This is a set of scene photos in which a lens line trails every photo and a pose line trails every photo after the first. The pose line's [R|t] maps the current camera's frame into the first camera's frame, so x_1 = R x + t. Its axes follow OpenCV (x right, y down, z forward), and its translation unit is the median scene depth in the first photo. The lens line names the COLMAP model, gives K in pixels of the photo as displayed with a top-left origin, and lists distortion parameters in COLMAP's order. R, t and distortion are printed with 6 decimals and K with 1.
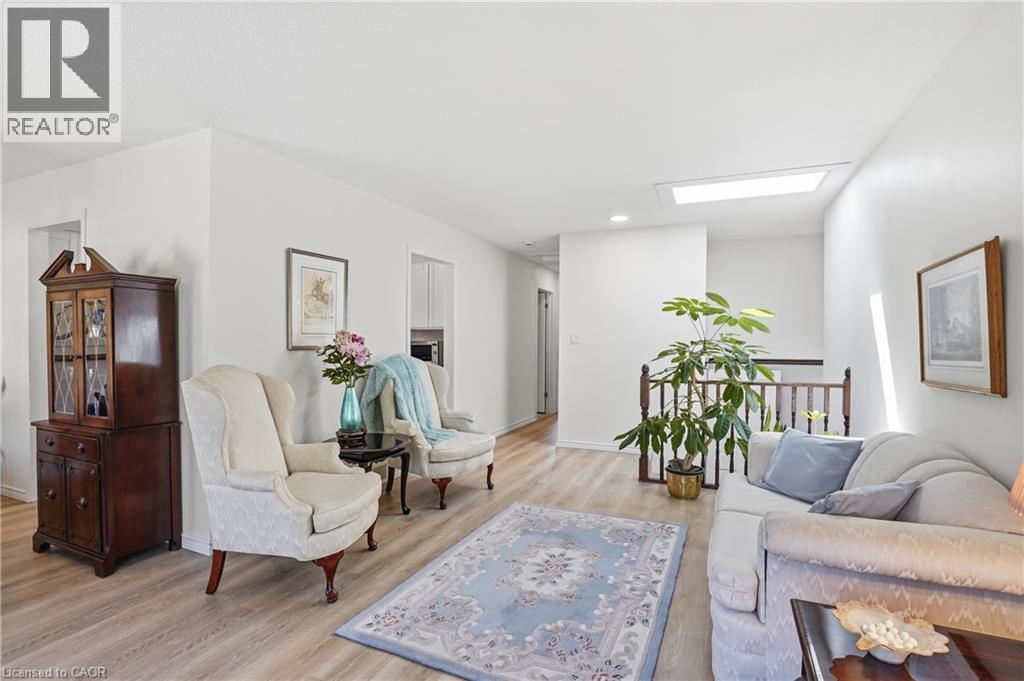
lens RADIAL K [[472.8, 0, 512.0], [0, 472.8, 340.5], [0, 0, 1]] dist [-0.033673, 0.000501]
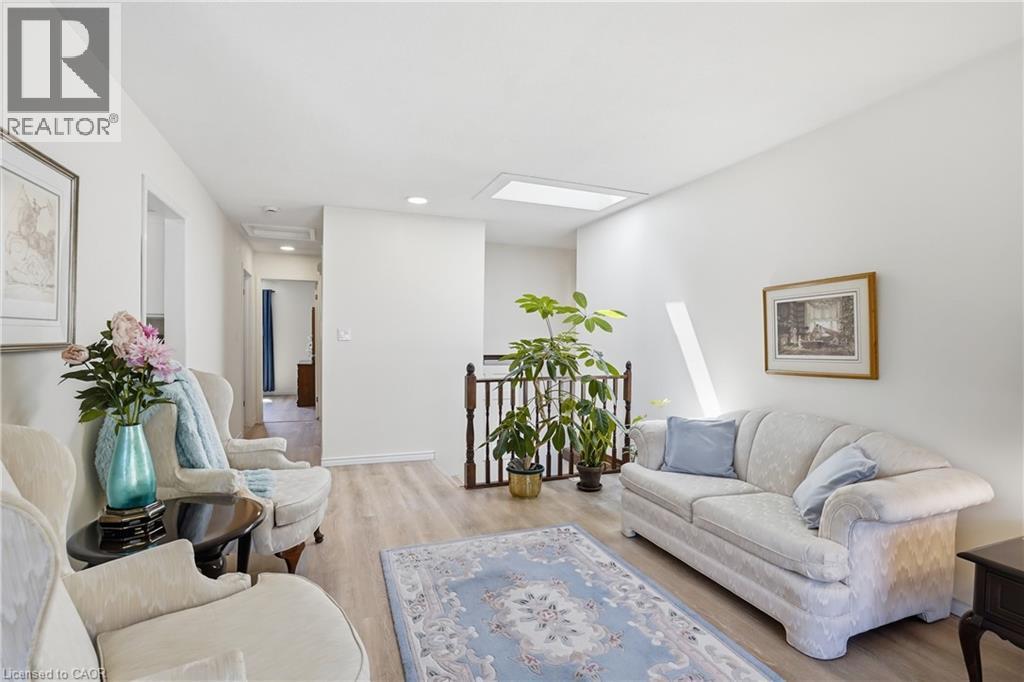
lens RADIAL K [[472.8, 0, 512.0], [0, 472.8, 341.0], [0, 0, 1]] dist [-0.033673, 0.000501]
pose [[0.721220, 0.003881, 0.692695, -0.390371], [-0.010807, 0.999926, 0.005650, 0.000968], [-0.692622, -0.011561, 0.721208, 0.341372]]
